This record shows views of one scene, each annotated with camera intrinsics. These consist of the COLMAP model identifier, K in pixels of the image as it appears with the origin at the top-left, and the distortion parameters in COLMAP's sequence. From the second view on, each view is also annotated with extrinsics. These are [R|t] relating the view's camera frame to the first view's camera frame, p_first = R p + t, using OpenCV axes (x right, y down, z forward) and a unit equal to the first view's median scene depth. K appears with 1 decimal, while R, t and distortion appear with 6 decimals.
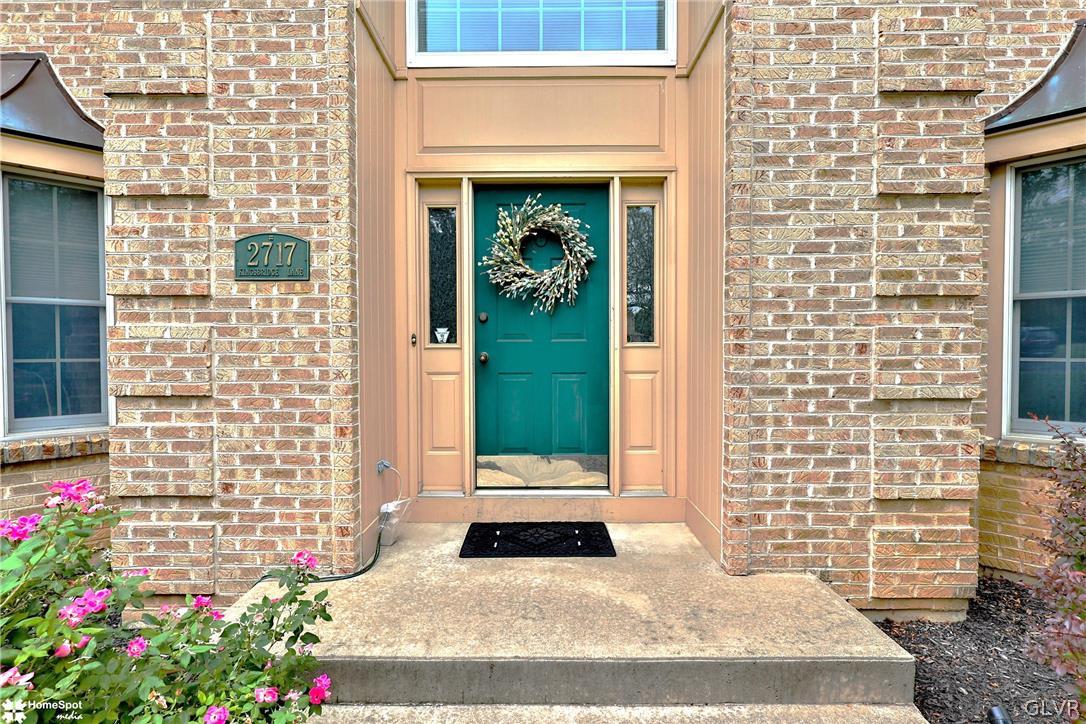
lens RADIAL K [[534.4, 0, 543.0], [0, 534.4, 362.0], [0, 0, 1]] dist [-0.002845, -0.000168]
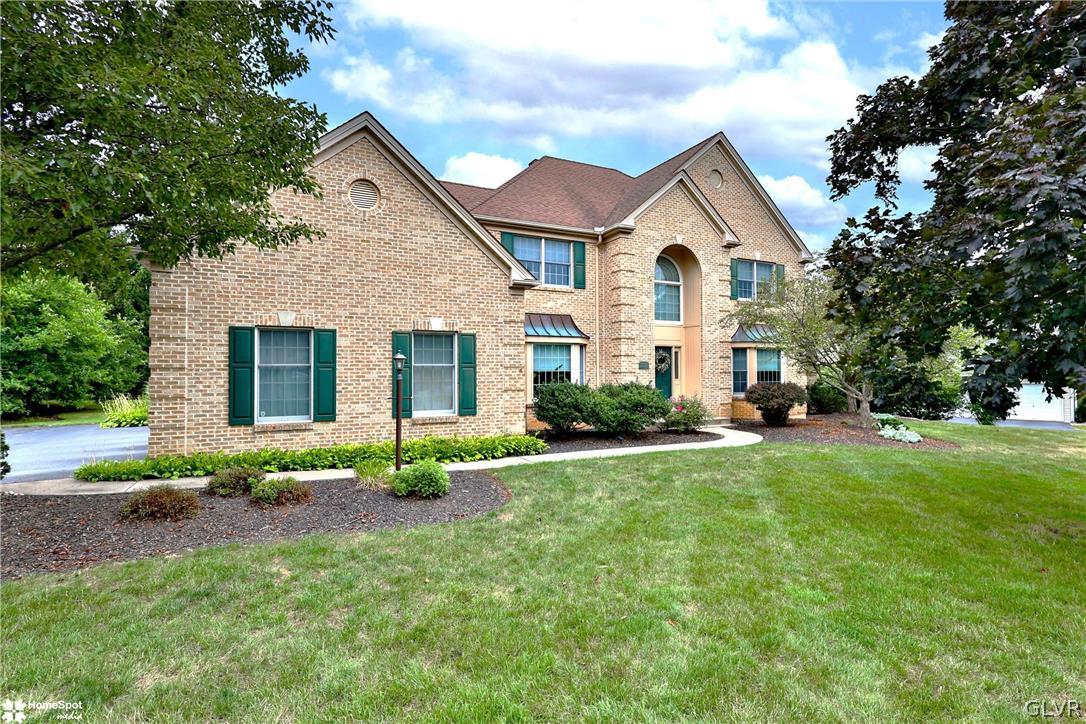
lens RADIAL K [[534.4, 0, 543.0], [0, 534.4, 362.0], [0, 0, 1]] dist [-0.002845, -0.000168]
pose [[0.894656, 0.010324, 0.446636, -3.248029], [0.010098, 0.999010, -0.043320, 0.007937], [-0.446642, 0.043267, 0.893666, -2.977763]]
